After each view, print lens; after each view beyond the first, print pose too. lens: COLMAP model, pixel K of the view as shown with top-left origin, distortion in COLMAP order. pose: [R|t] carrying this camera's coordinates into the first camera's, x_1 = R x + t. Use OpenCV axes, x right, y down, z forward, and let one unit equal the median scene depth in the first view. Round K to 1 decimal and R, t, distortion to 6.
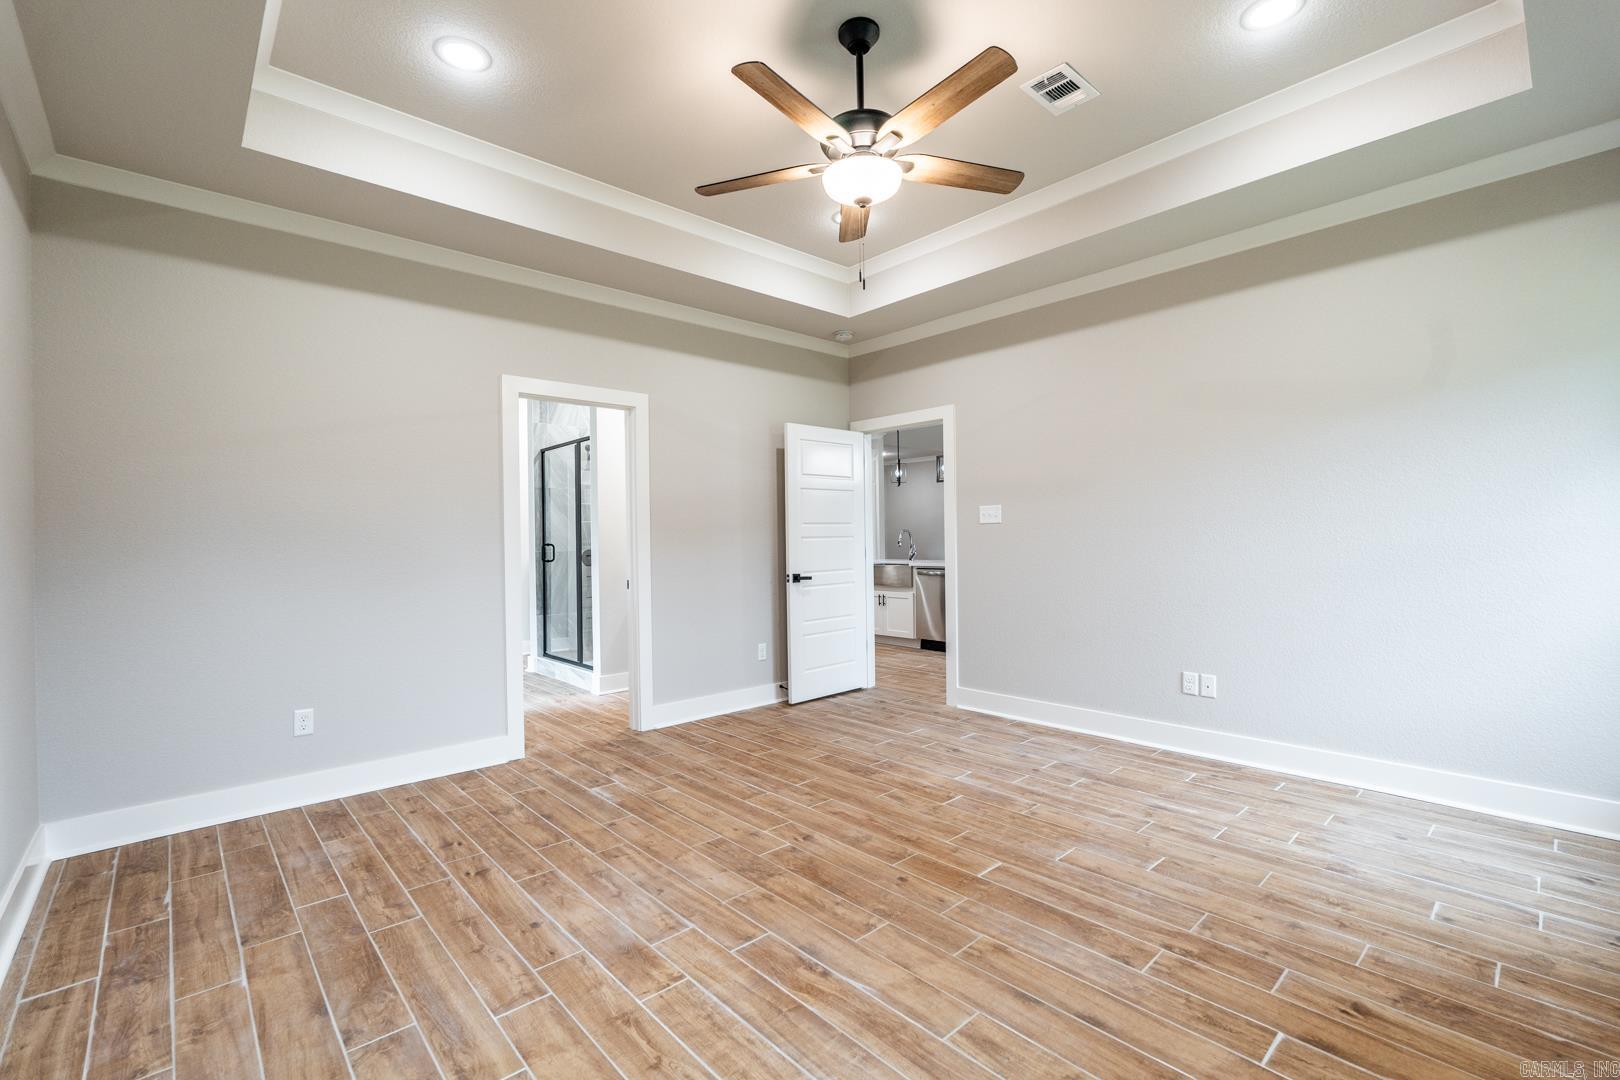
lens RADIAL K [[711.6, 0, 808.4], [0, 711.6, 540.5], [0, 0, 1]] dist [-0.007461, 0.000916]
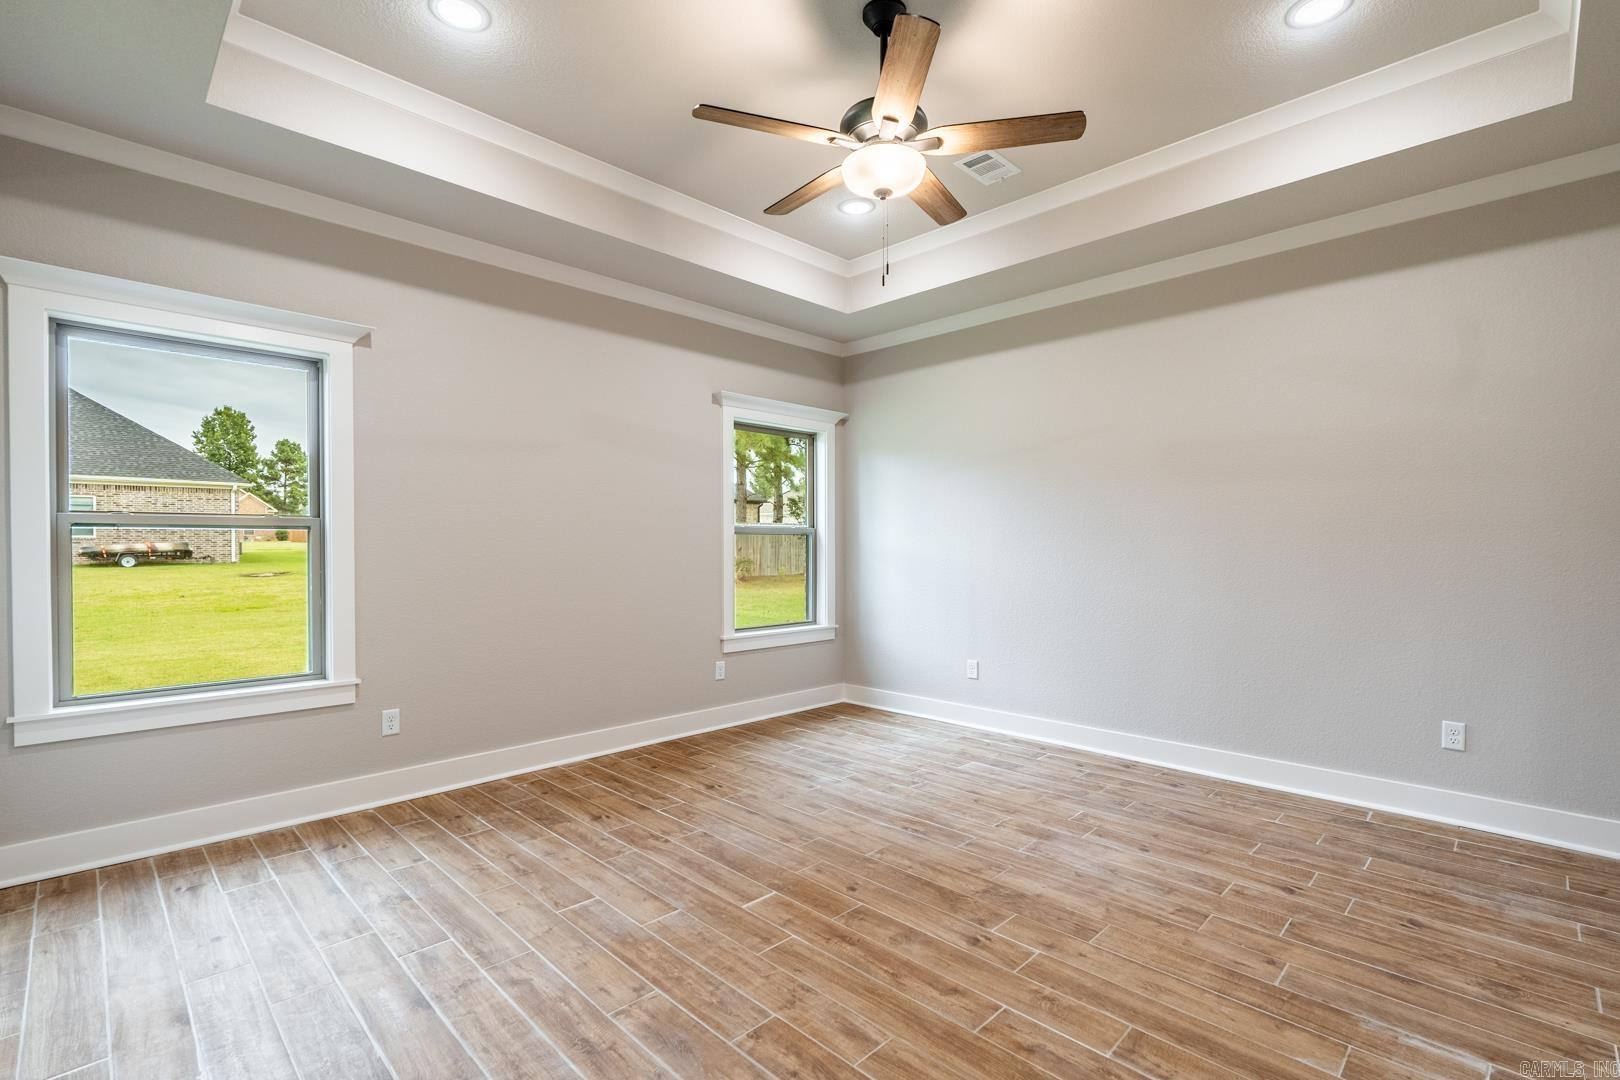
lens RADIAL K [[711.6, 0, 808.4], [0, 711.6, 540.5], [0, 0, 1]] dist [-0.007461, 0.000916]
pose [[-0.998948, 0.013967, -0.043688, 0.225064], [0.014103, 0.999897, -0.002805, -0.011418], [0.043644, -0.003418, -0.999041, 1.948201]]
